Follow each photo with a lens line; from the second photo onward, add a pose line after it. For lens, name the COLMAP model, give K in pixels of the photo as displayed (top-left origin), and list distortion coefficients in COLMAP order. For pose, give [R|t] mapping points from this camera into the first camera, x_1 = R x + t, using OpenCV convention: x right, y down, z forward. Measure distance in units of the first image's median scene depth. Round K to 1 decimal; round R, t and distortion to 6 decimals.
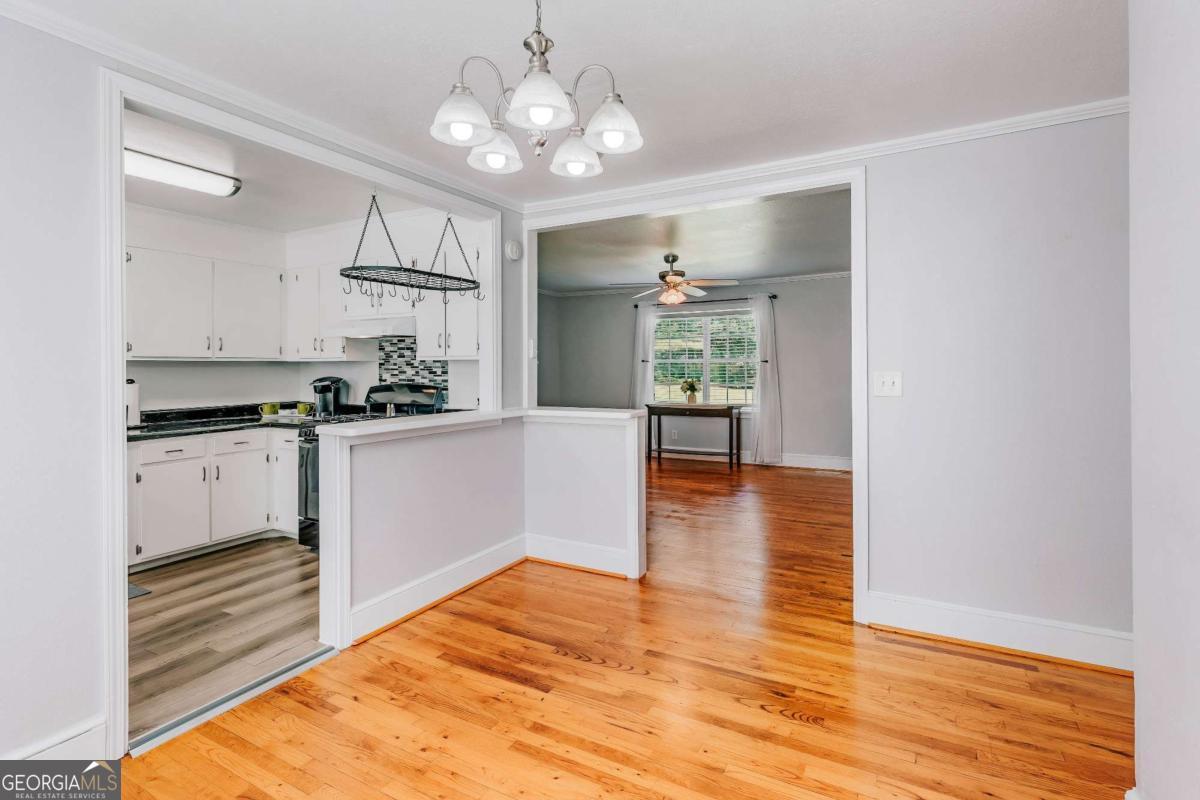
lens RADIAL K [[555.9, 0, 606.8], [0, 555.9, 368.7], [0, 0, 1]] dist [-0.004471, -0.000491]
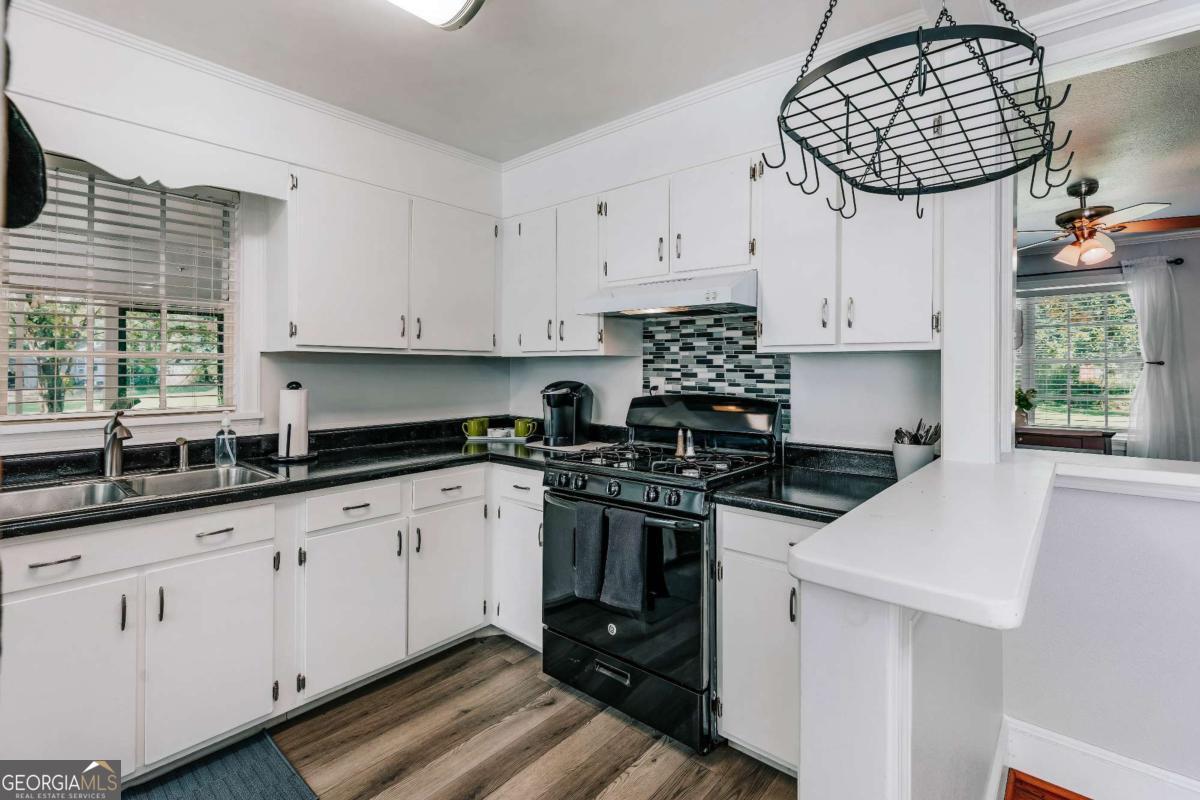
lens RADIAL K [[555.9, 0, 604.2], [0, 555.9, 367.2], [0, 0, 1]] dist [-0.004471, -0.000491]
pose [[0.975371, 0.007842, -0.220432, -0.324058], [-0.009518, 0.999933, -0.006545, 0.002919], [0.220366, 0.008482, 0.975380, 0.395407]]
